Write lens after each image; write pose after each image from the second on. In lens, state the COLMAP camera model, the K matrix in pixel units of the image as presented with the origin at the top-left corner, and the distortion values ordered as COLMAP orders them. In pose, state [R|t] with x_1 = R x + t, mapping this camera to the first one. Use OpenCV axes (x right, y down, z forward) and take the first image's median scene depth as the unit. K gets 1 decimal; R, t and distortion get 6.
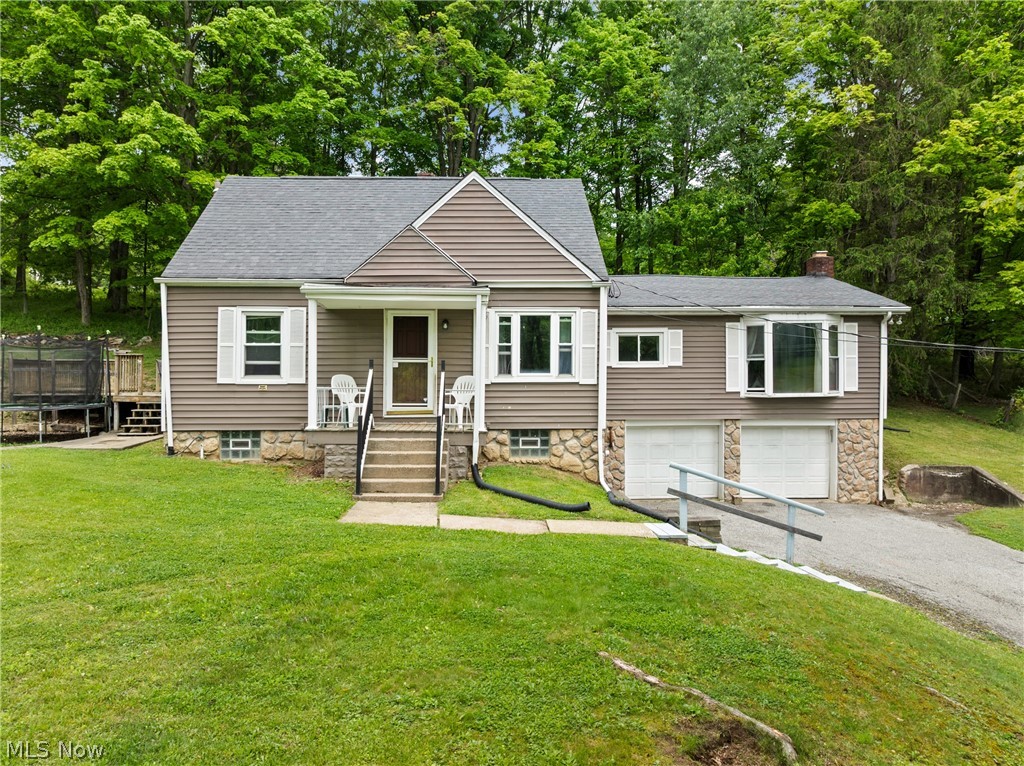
lens RADIAL K [[723.0, 0, 509.1], [0, 723.0, 380.5], [0, 0, 1]] dist [-0.030665, -0.003103]
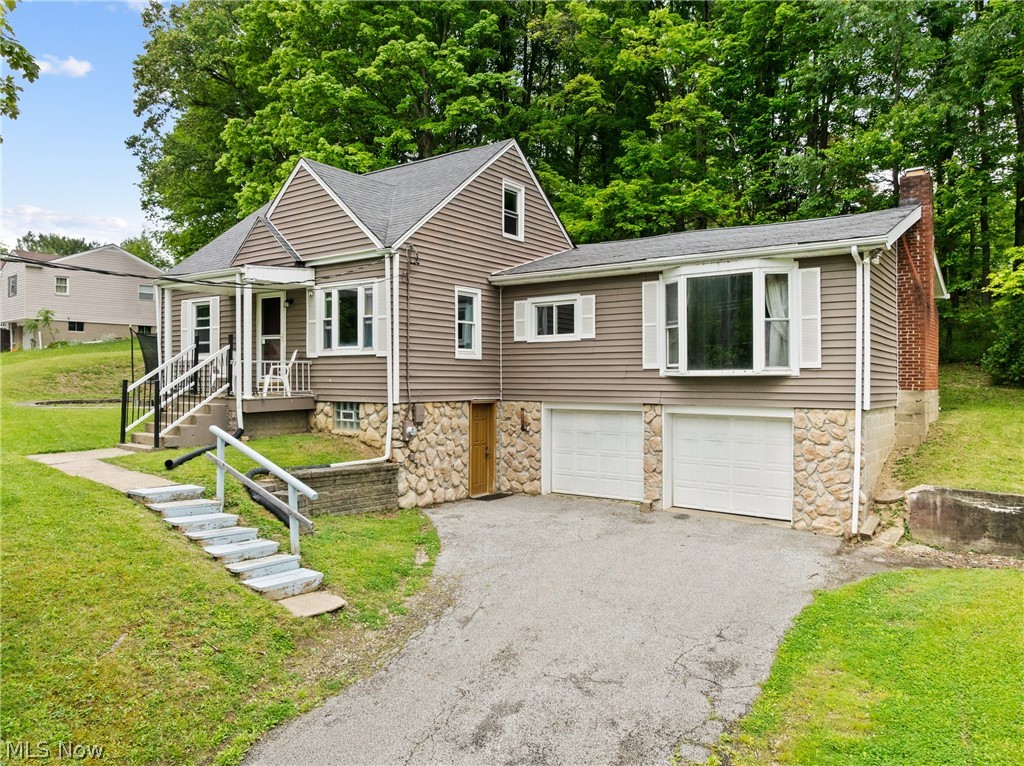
lens RADIAL K [[723.0, 0, 519.0], [0, 723.0, 376.4], [0, 0, 1]] dist [-0.030665, -0.003103]
pose [[0.784623, 0.003811, -0.619961, 0.844498], [-0.005879, 0.999982, -0.001294, 0.031536], [0.619945, 0.004661, 0.784632, 0.357345]]
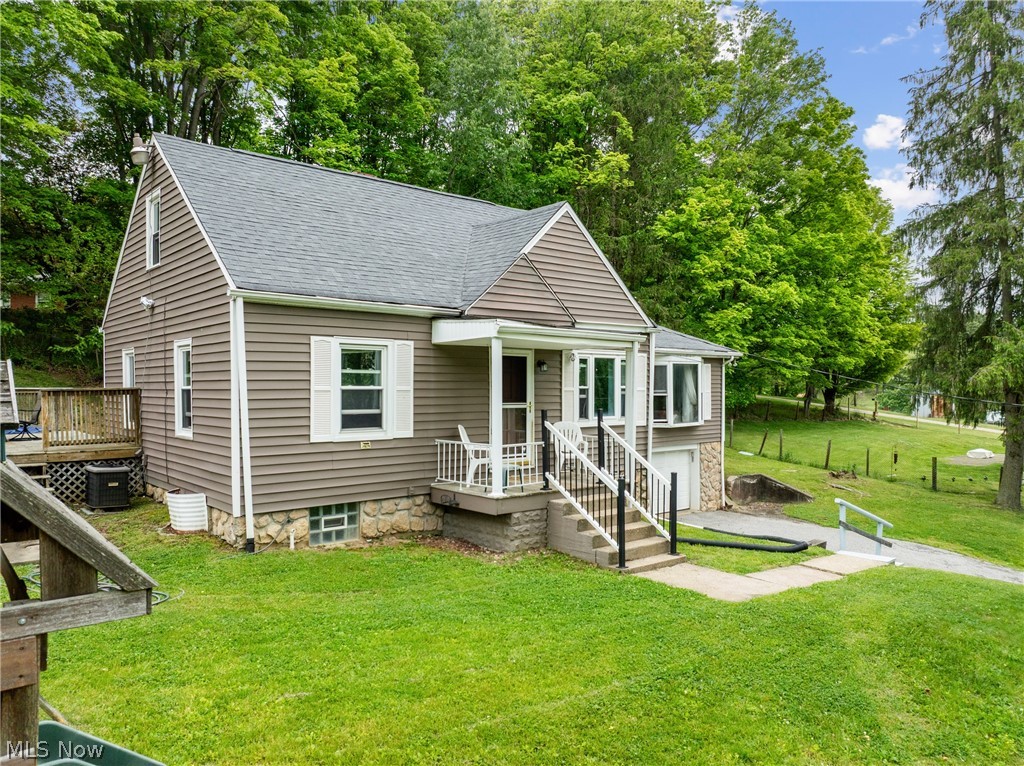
lens RADIAL K [[723.0, 0, 514.0], [0, 723.0, 393.8], [0, 0, 1]] dist [-0.030665, -0.003103]
pose [[0.784736, -0.004864, 0.619811, -0.671978], [-0.001468, 0.999952, 0.009706, -0.050168], [-0.619829, -0.008527, 0.784691, 0.298386]]
